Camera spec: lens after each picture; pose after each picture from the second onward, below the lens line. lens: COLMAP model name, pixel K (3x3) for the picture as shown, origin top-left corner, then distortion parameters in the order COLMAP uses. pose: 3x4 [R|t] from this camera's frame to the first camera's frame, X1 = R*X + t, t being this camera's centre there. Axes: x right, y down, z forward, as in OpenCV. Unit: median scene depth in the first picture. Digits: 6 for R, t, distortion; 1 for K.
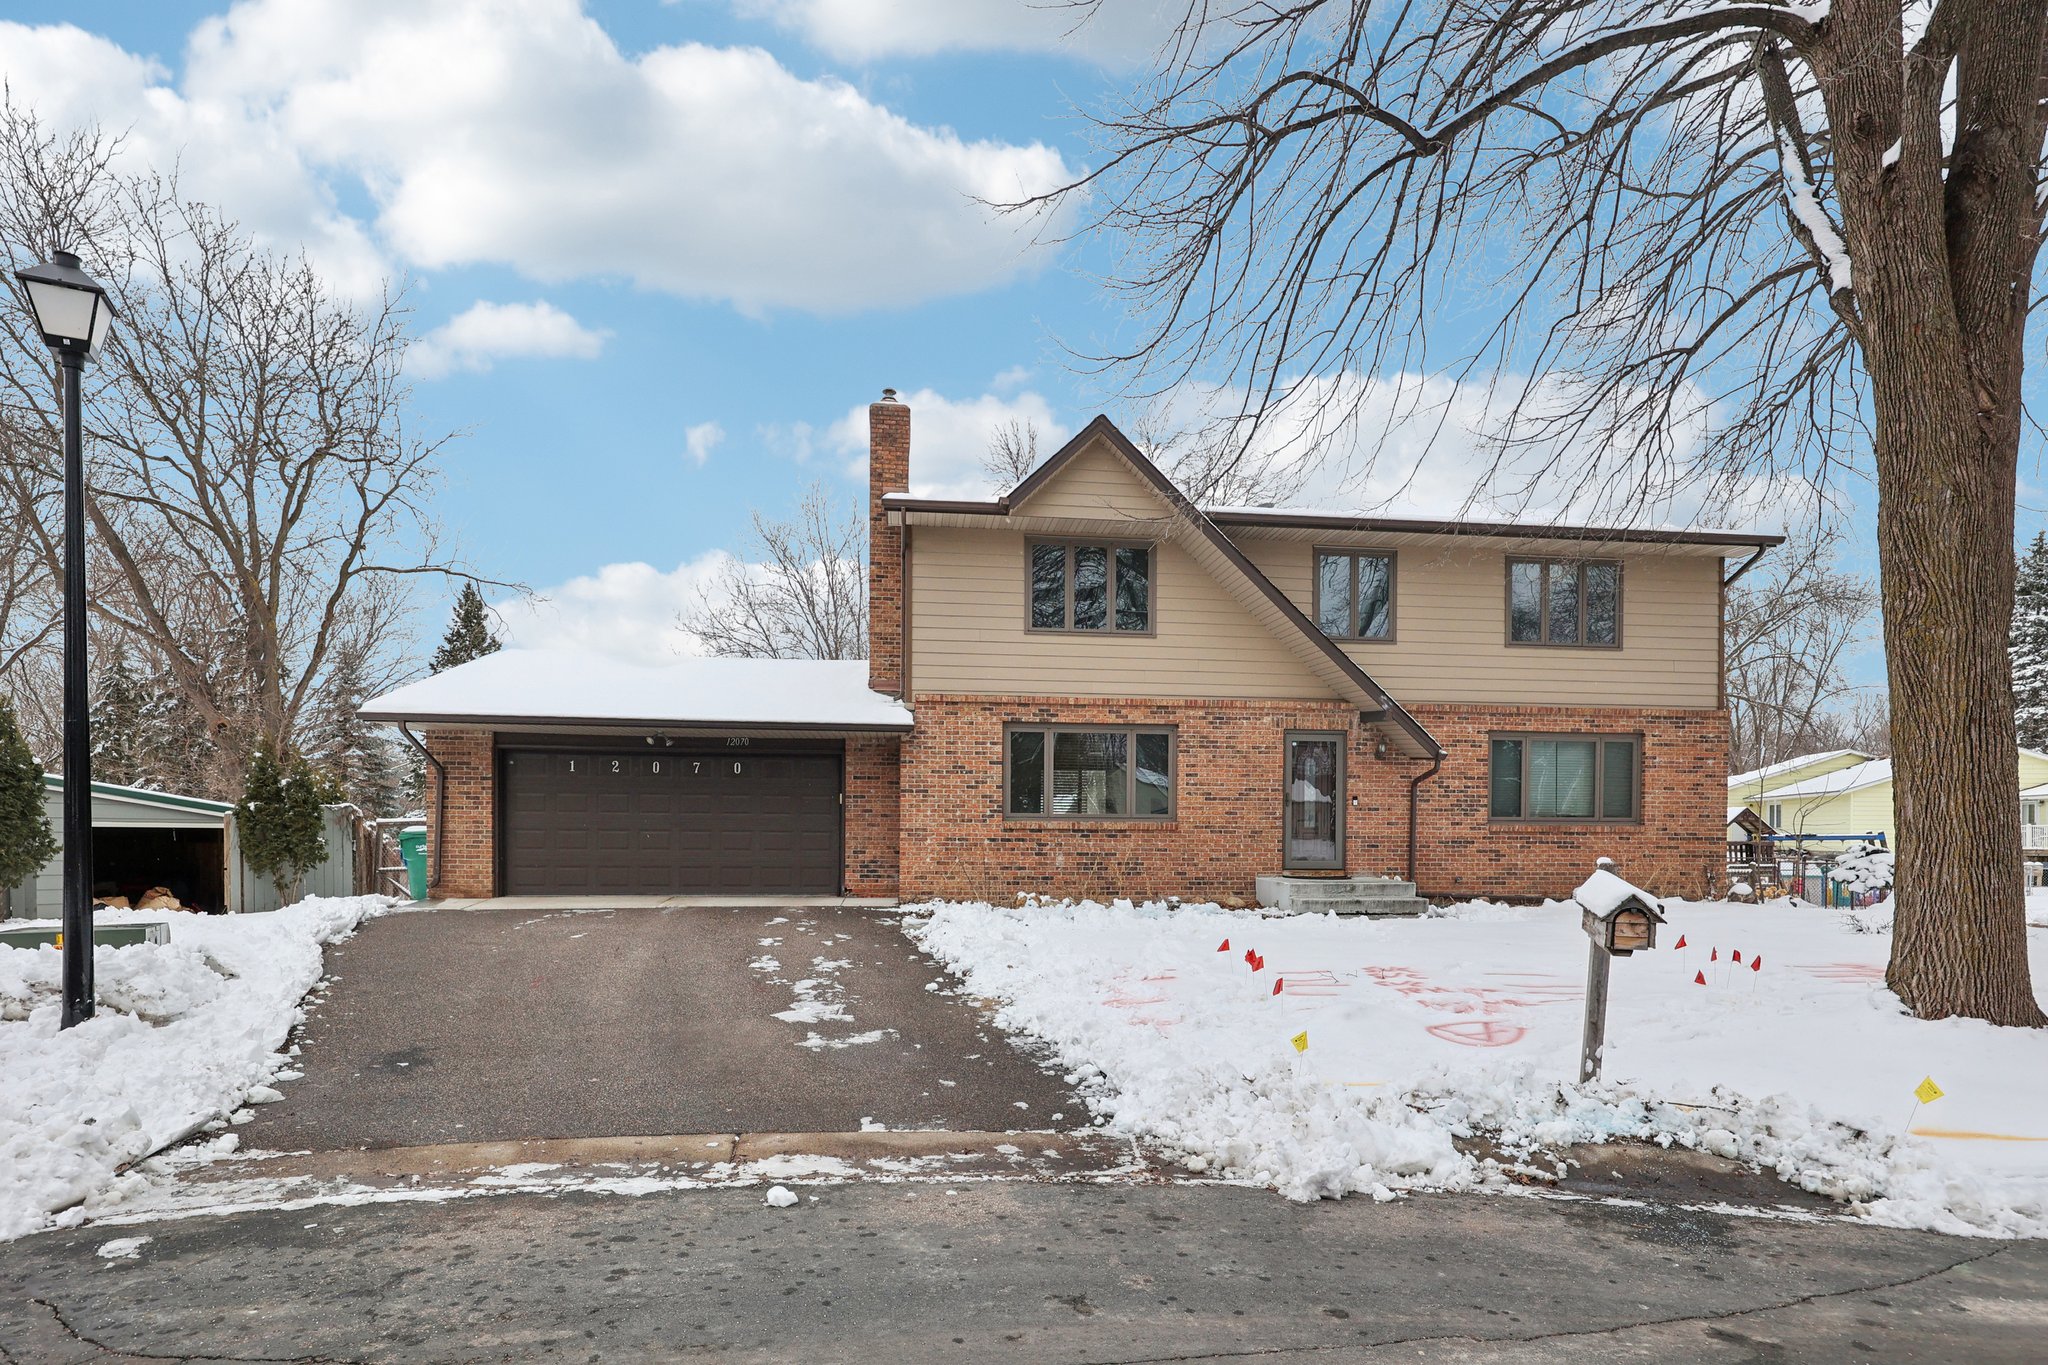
lens RADIAL K [[1129.1, 0, 957.7], [0, 1129.1, 804.7], [0, 0, 1]] dist [0.000717, -0.000364]
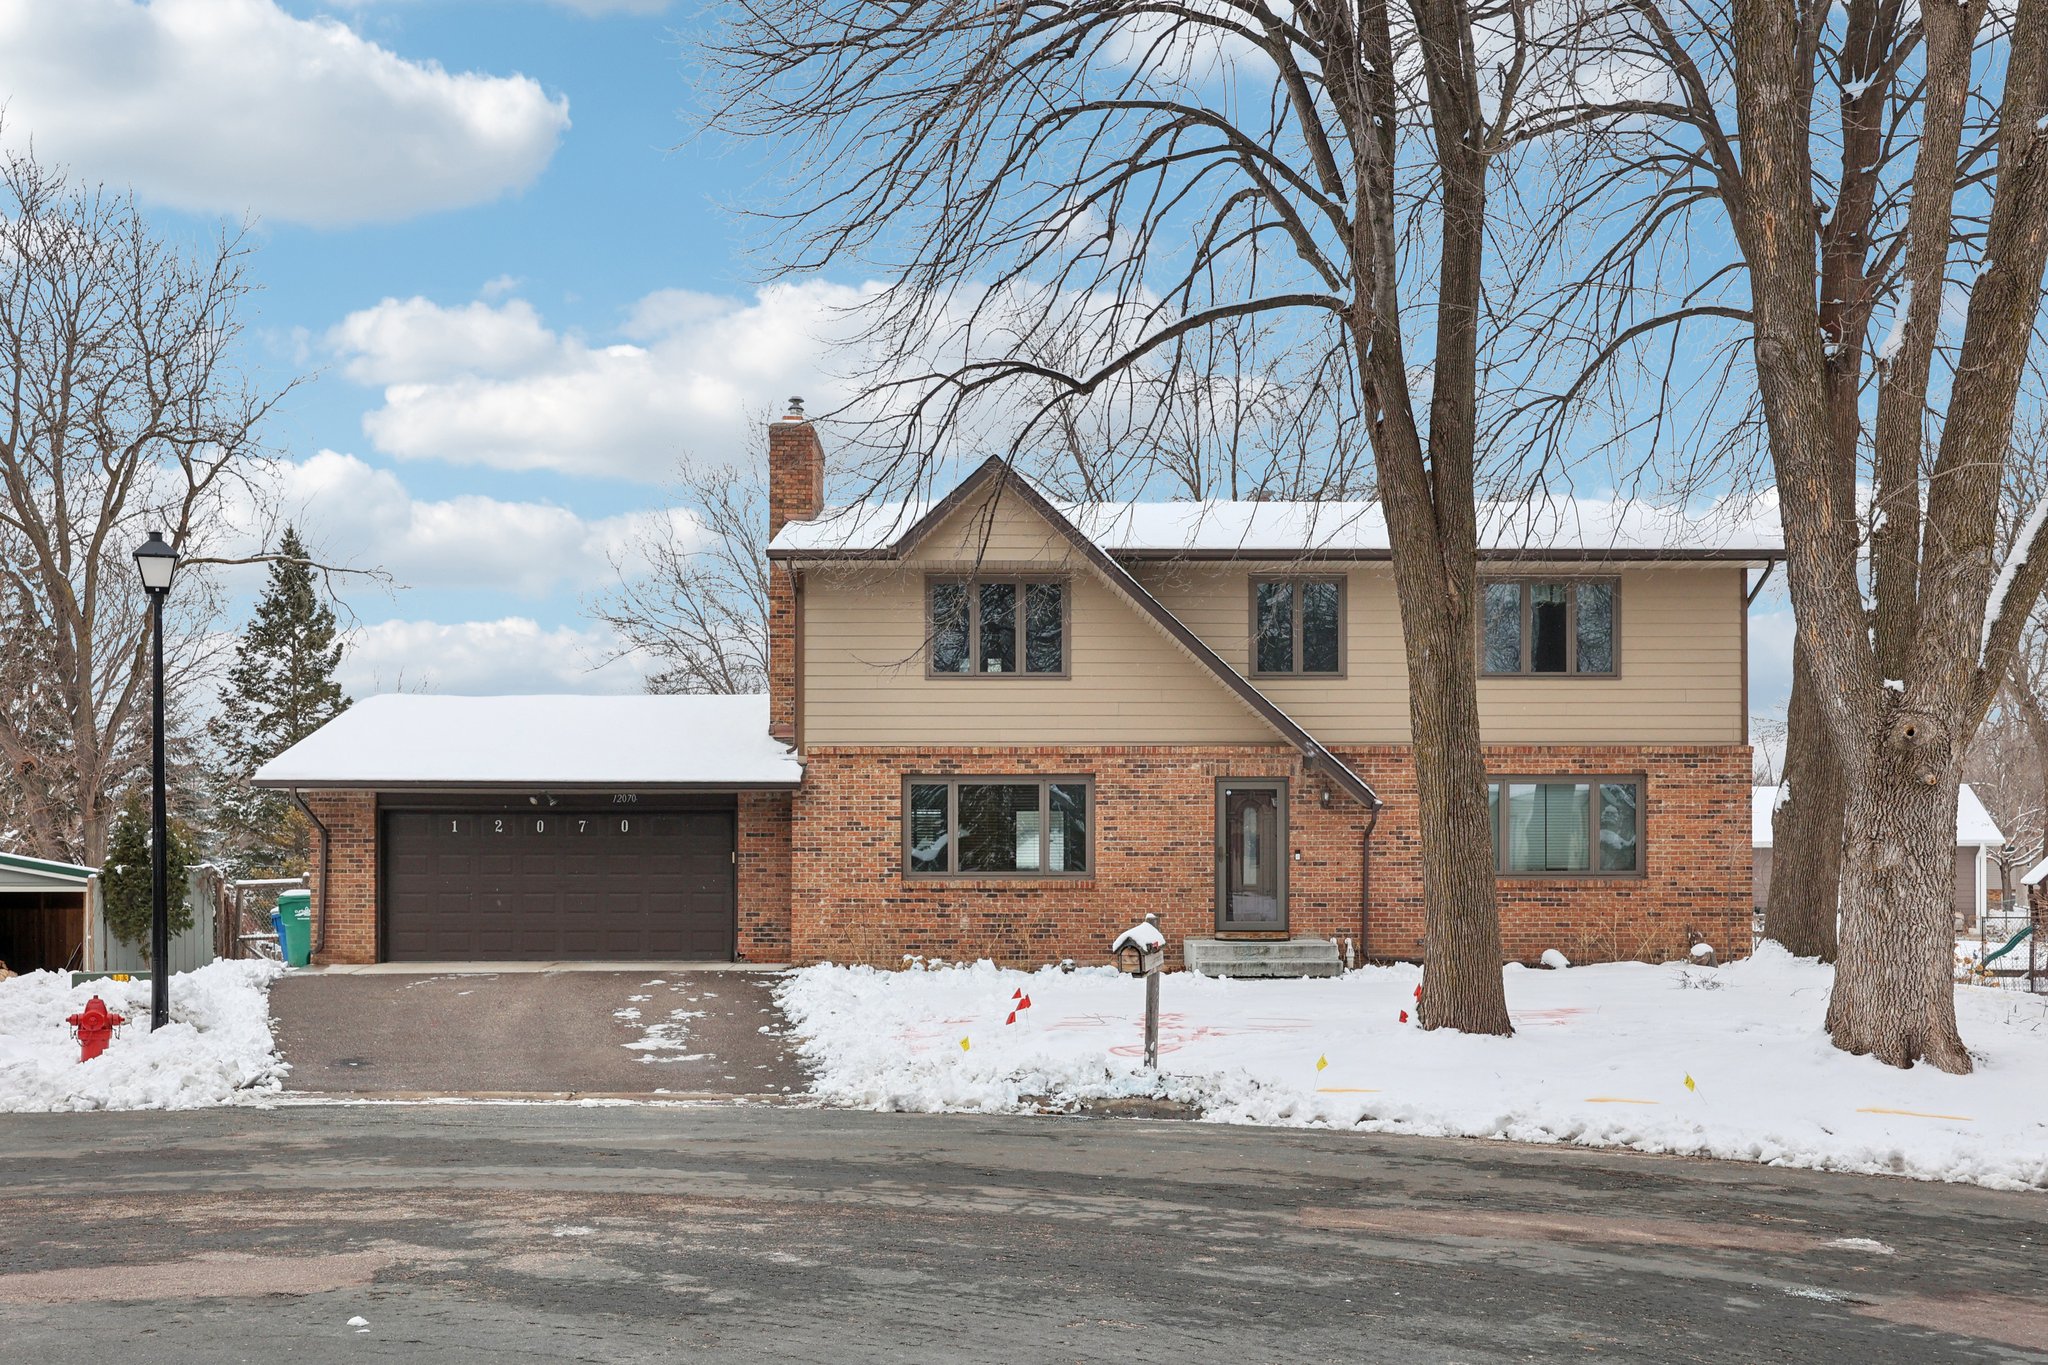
lens RADIAL K [[2639.7, 0, 1024.0], [0, 2639.7, 682.5], [0, 0, 1]] dist [0.017287, 0.000692]
pose [[0.995198, -0.013804, -0.096909, 0.351900], [0.009208, 0.998818, -0.047716, -0.043674], [0.097453, 0.046595, 0.994149, -1.165792]]
